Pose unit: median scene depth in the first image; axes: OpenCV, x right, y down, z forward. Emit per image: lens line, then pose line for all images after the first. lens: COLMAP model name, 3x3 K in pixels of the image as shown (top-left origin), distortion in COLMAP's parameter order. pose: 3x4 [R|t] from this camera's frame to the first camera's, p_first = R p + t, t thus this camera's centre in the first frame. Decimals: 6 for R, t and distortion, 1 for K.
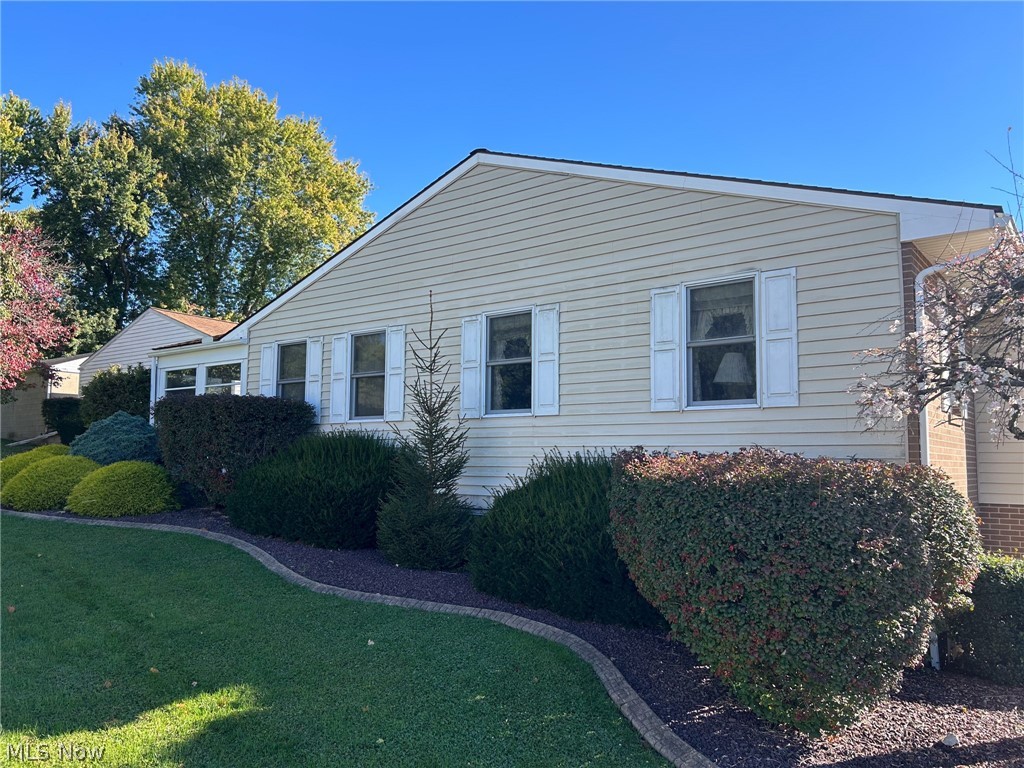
lens RADIAL K [[776.3, 0, 507.0], [0, 776.3, 382.2], [0, 0, 1]] dist [0.049661, -0.047268]
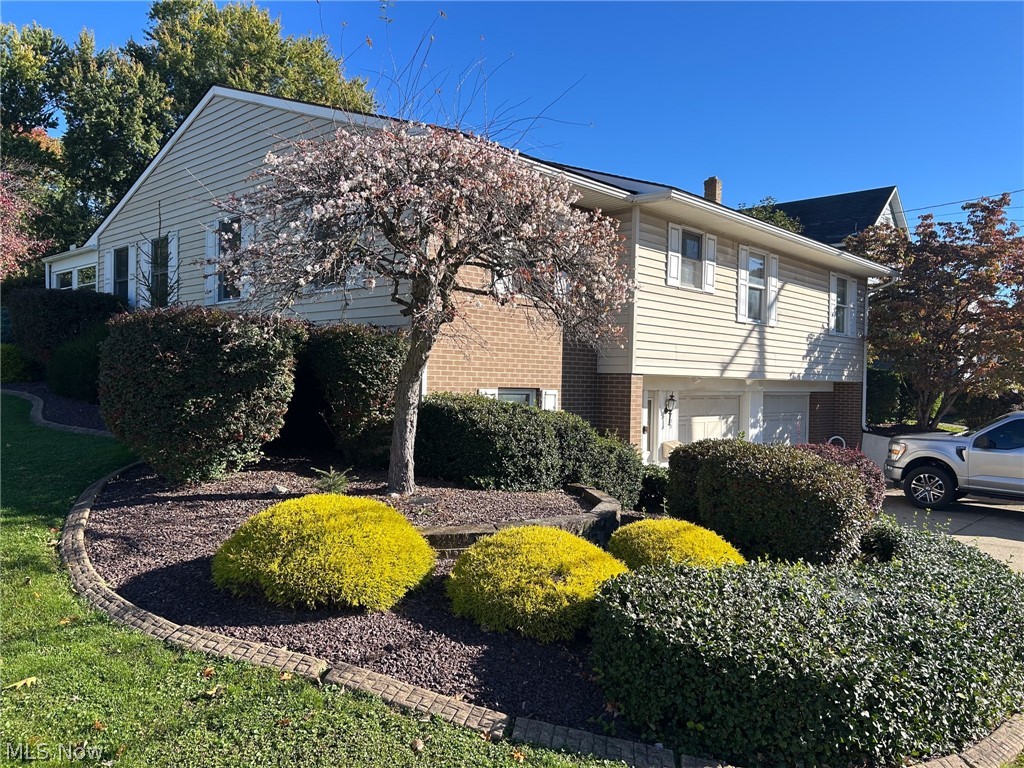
lens RADIAL K [[776.3, 0, 513.2], [0, 776.3, 386.0], [0, 0, 1]] dist [0.049661, -0.047268]
pose [[0.995442, 0.009161, -0.094925, 0.122535], [0.001075, 0.994235, 0.107216, 0.009008], [0.095360, -0.106829, 0.989694, -0.047544]]
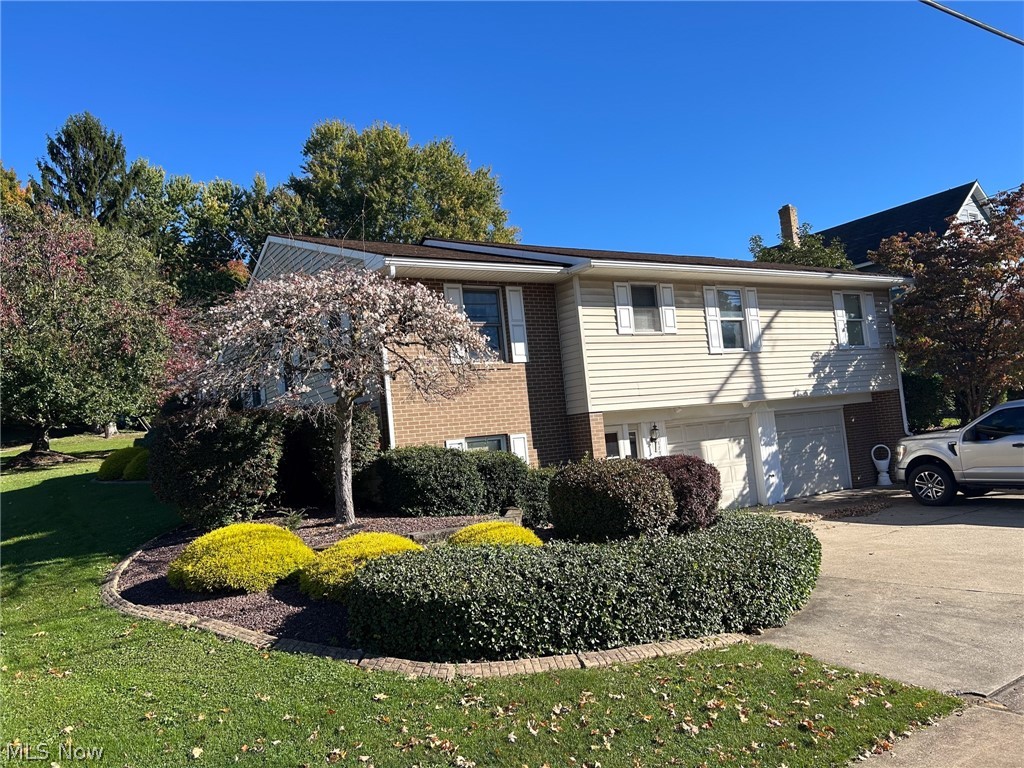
lens RADIAL K [[776.3, 0, 517.3], [0, 776.3, 390.9], [0, 0, 1]] dist [0.049661, -0.047268]
pose [[0.937621, -0.123661, -0.324922, 0.206652], [0.140533, 0.989655, 0.028884, 0.011006], [0.317989, -0.072745, 0.945300, -0.085093]]
